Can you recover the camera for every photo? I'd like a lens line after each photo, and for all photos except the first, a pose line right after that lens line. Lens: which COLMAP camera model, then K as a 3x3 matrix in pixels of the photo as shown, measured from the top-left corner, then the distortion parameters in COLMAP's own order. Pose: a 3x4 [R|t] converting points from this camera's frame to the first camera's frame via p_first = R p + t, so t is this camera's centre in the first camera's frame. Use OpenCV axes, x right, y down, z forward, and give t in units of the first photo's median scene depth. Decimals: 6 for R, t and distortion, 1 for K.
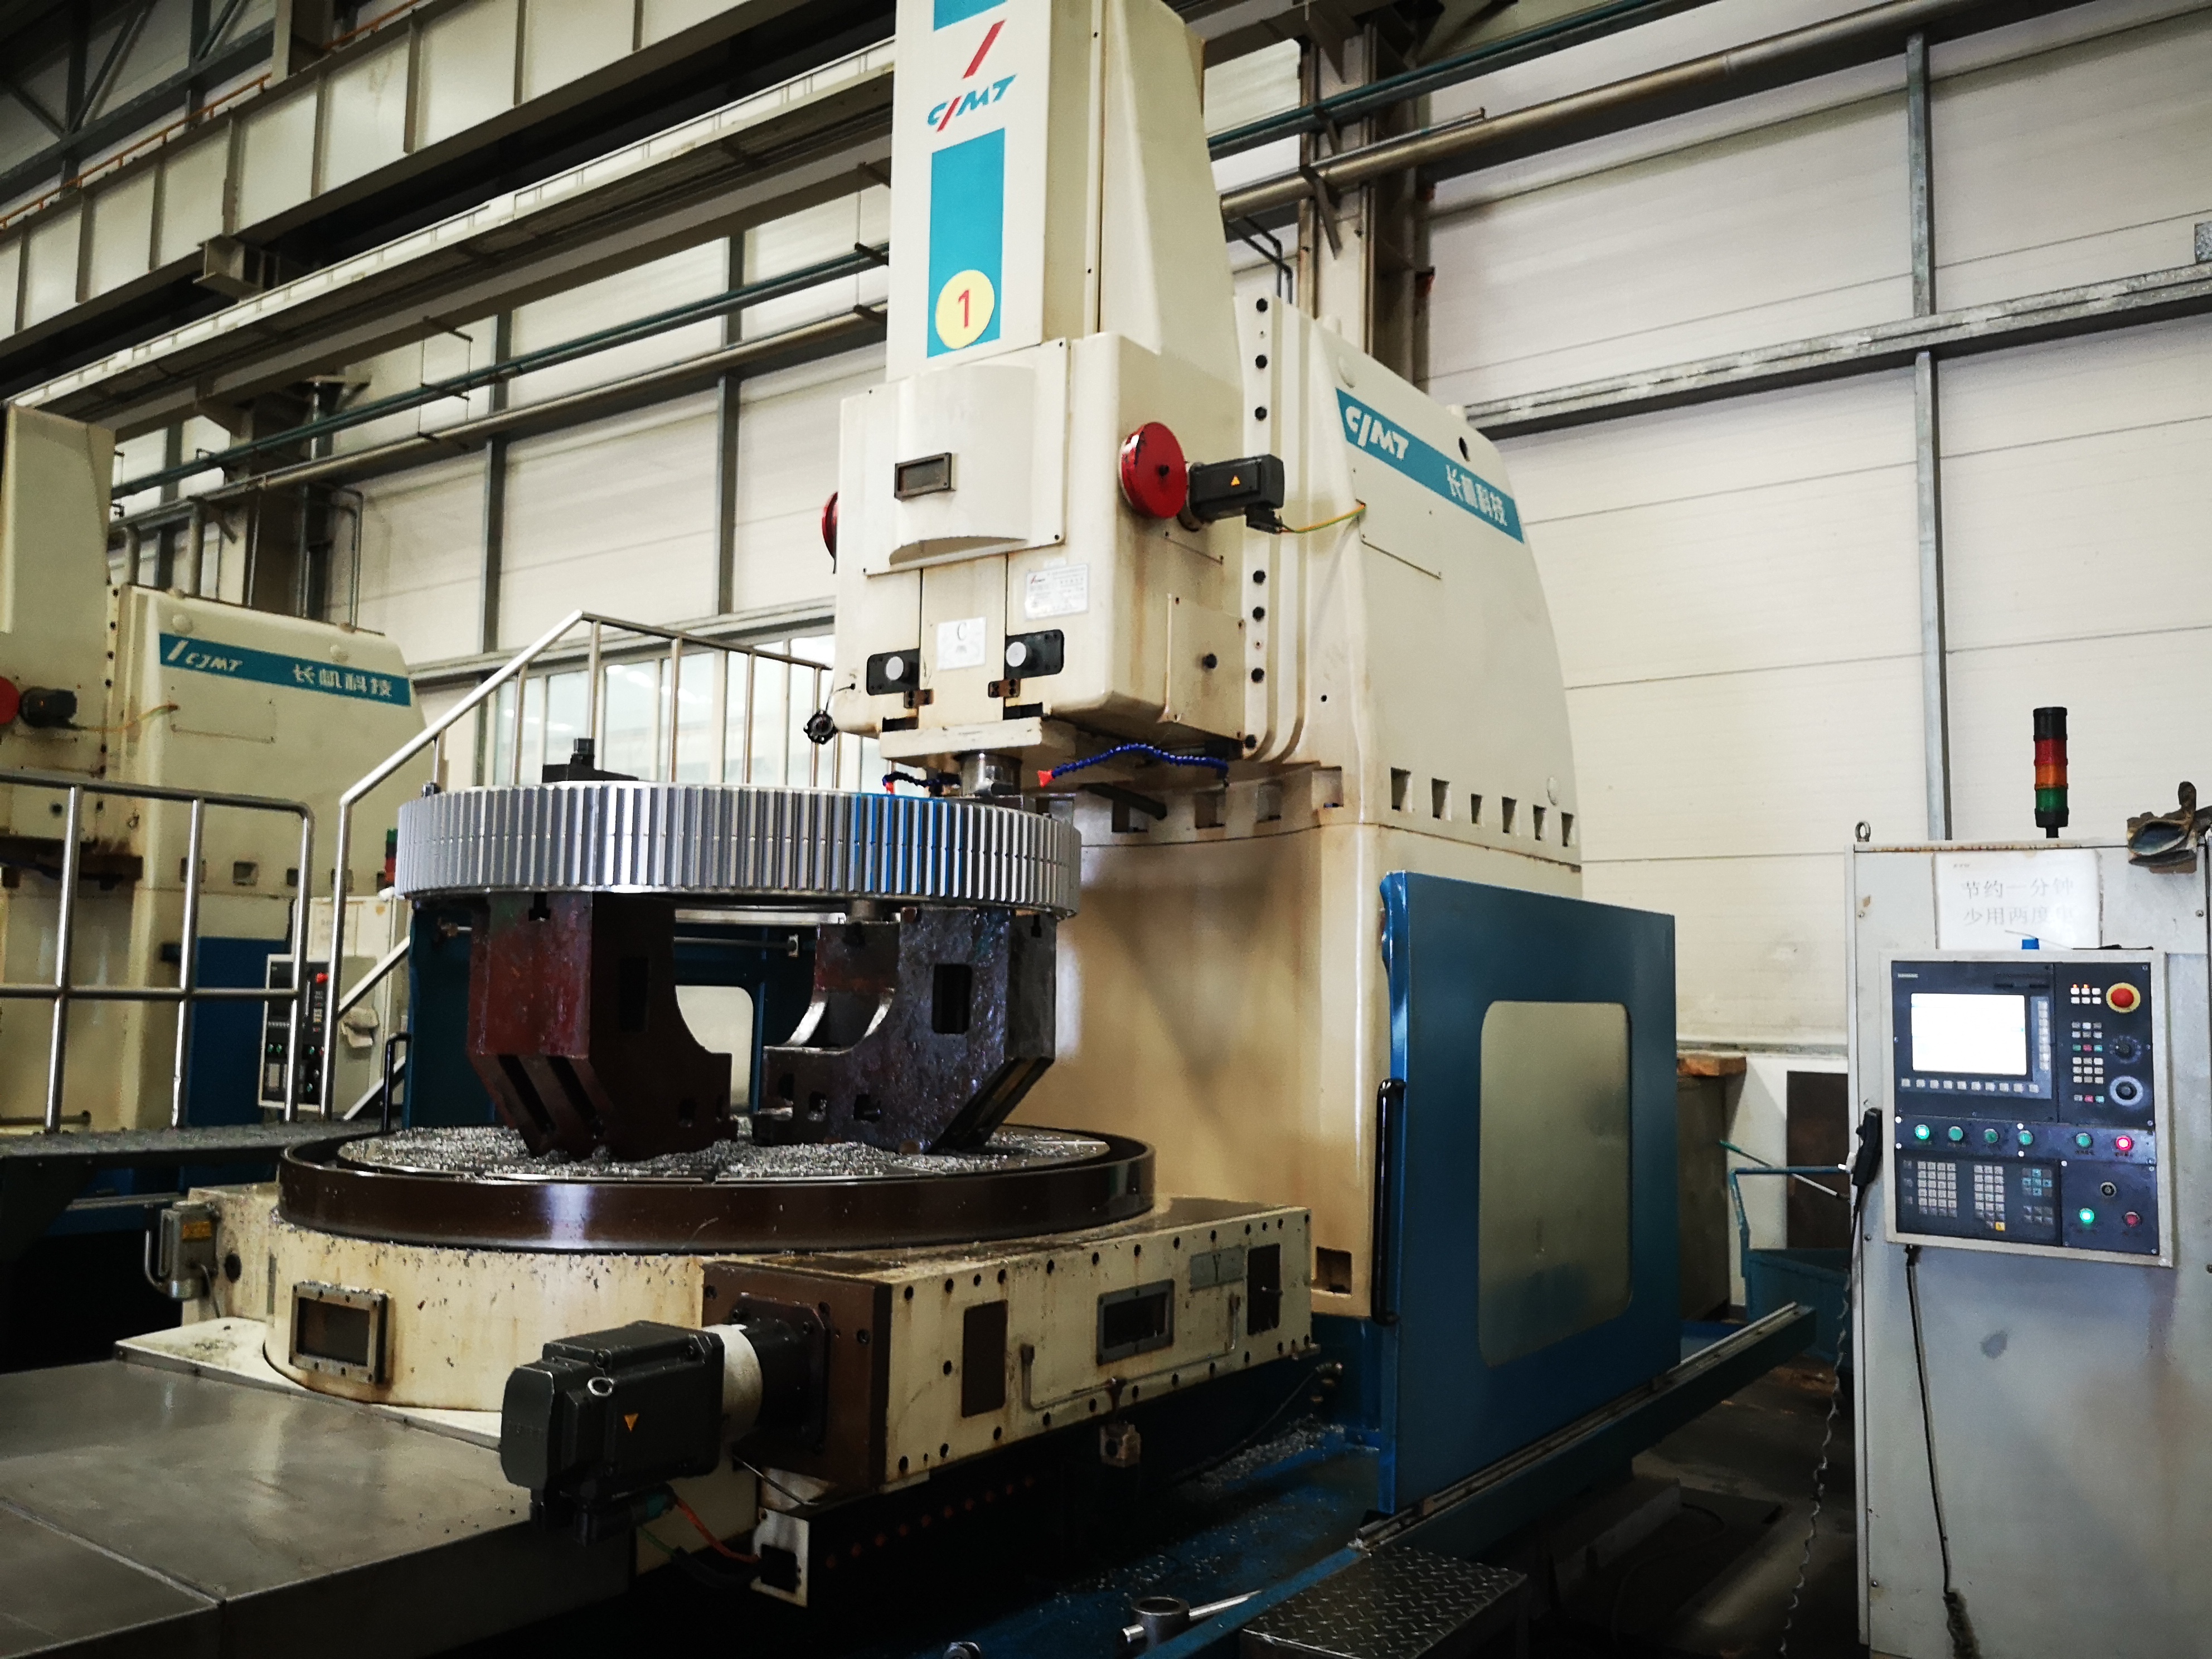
lens RADIAL K [[1751.7, 0, 1106.0], [0, 1751.7, 829.5], [0, 0, 1]] dist [0.002116, -0.000366]
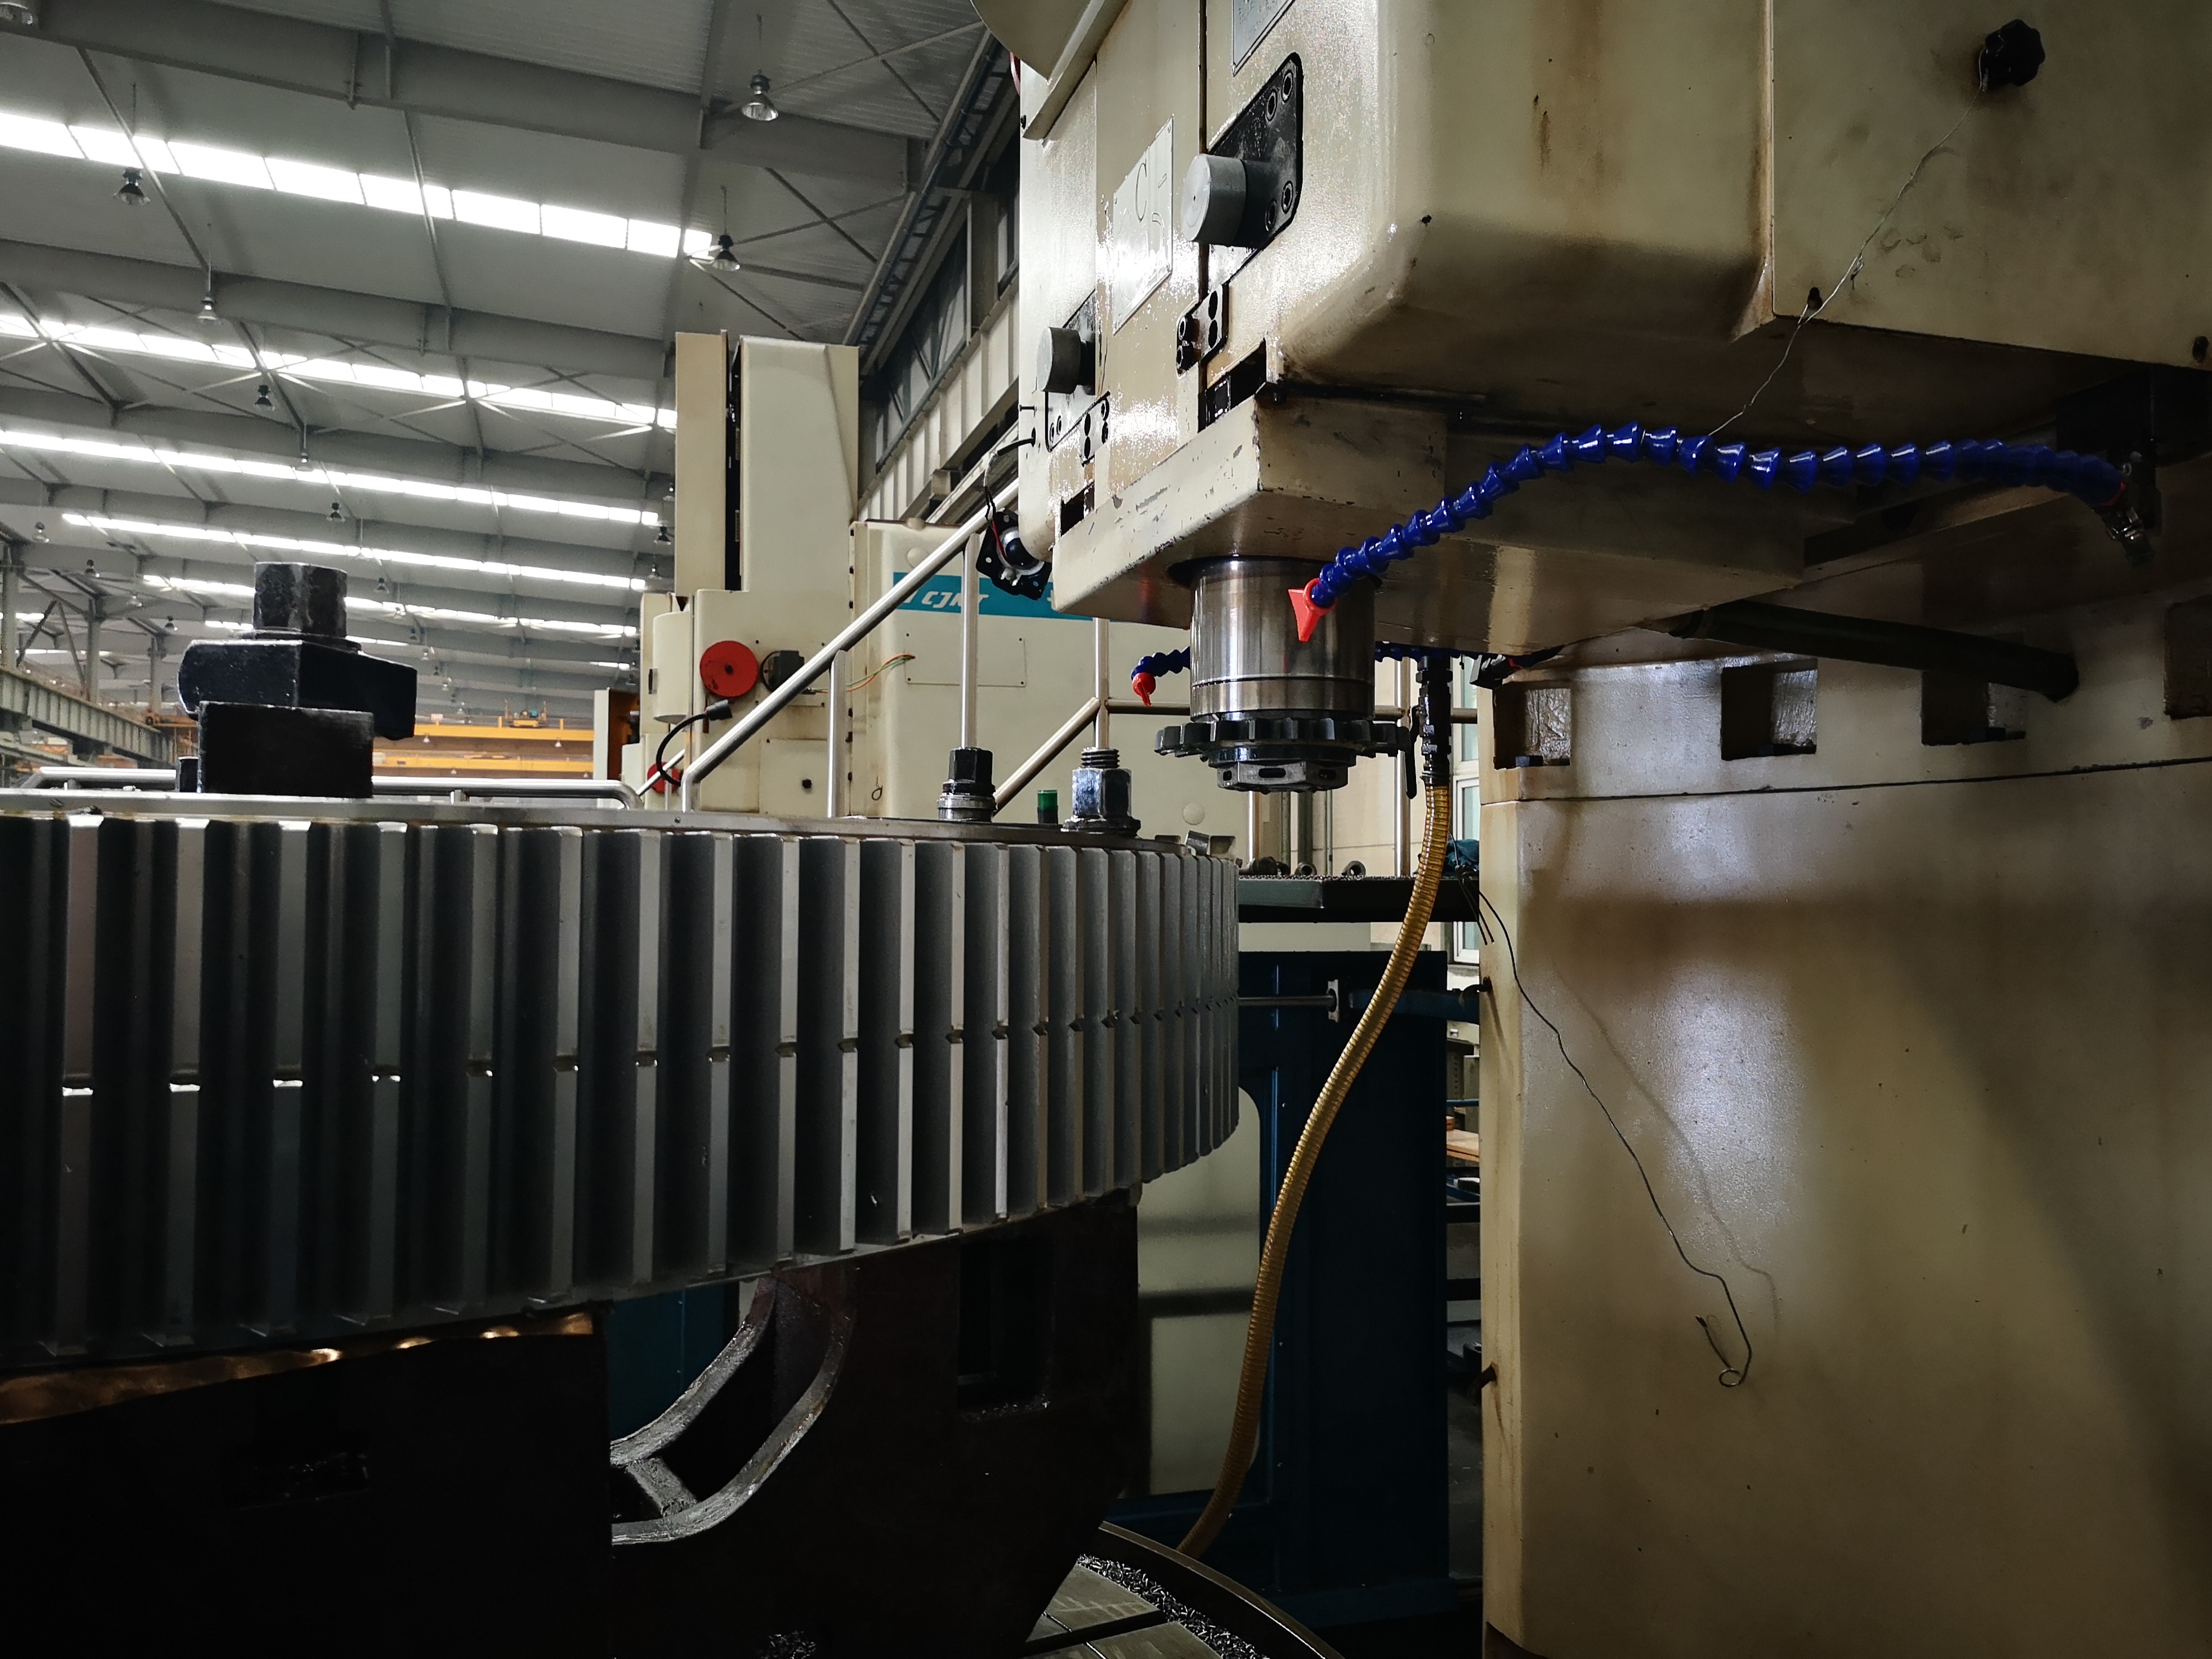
lens RADIAL K [[1726.2, 0, 1106.0], [0, 1726.2, 829.5], [0, 0, 1]] dist [0.112488, 0.001101]
pose [[0.792971, -0.040149, -0.607935, 0.092819], [0.071429, 0.997071, 0.027322, -0.003119], [0.605057, -0.065090, 0.793517, 0.629624]]
